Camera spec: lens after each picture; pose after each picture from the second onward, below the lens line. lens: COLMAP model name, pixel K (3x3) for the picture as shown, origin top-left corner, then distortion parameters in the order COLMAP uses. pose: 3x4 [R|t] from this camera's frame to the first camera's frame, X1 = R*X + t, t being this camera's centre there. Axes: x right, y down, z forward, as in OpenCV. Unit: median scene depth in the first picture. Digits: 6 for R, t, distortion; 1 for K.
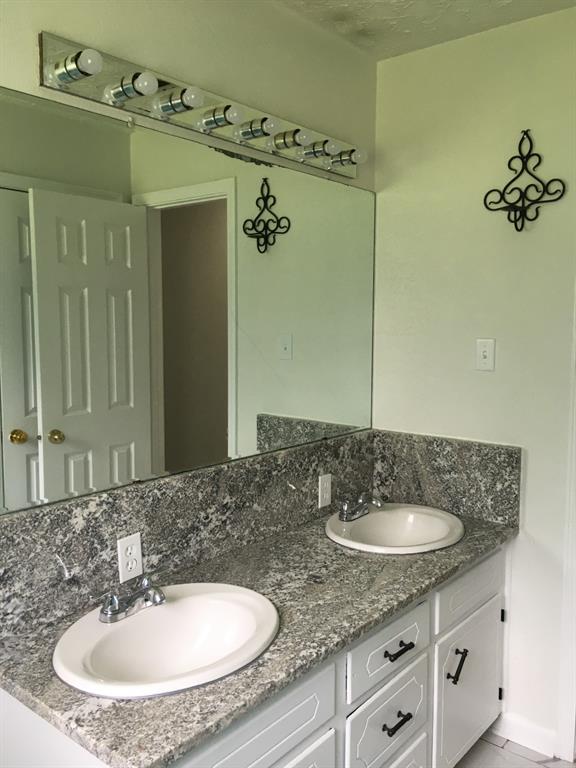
lens RADIAL K [[664.5, 0, 285.8], [0, 664.5, 384.9], [0, 0, 1]] dist [0.088320, -0.016963]
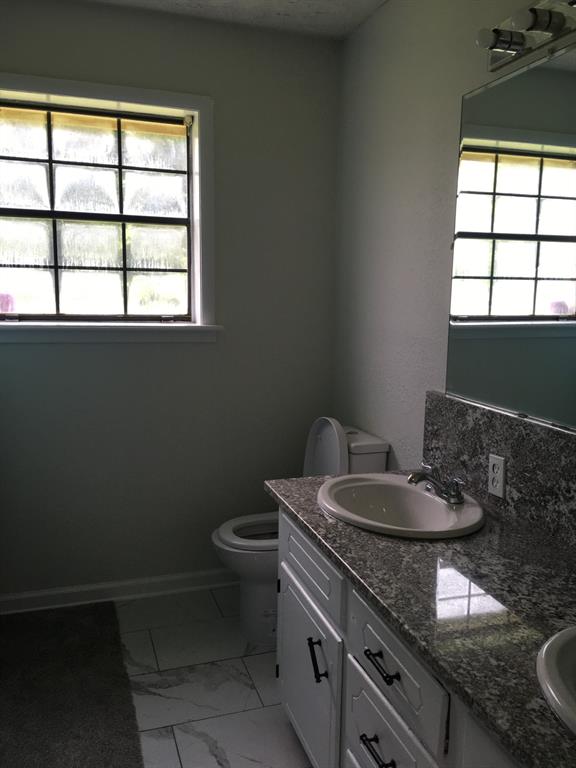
lens RADIAL K [[664.5, 0, 286.1], [0, 664.5, 383.8], [0, 0, 1]] dist [0.088320, -0.016963]
pose [[-0.535179, 0.109645, -0.837592, 0.853001], [-0.102977, 0.975677, 0.193518, -0.064051], [0.838438, 0.189819, -0.510872, 1.253299]]
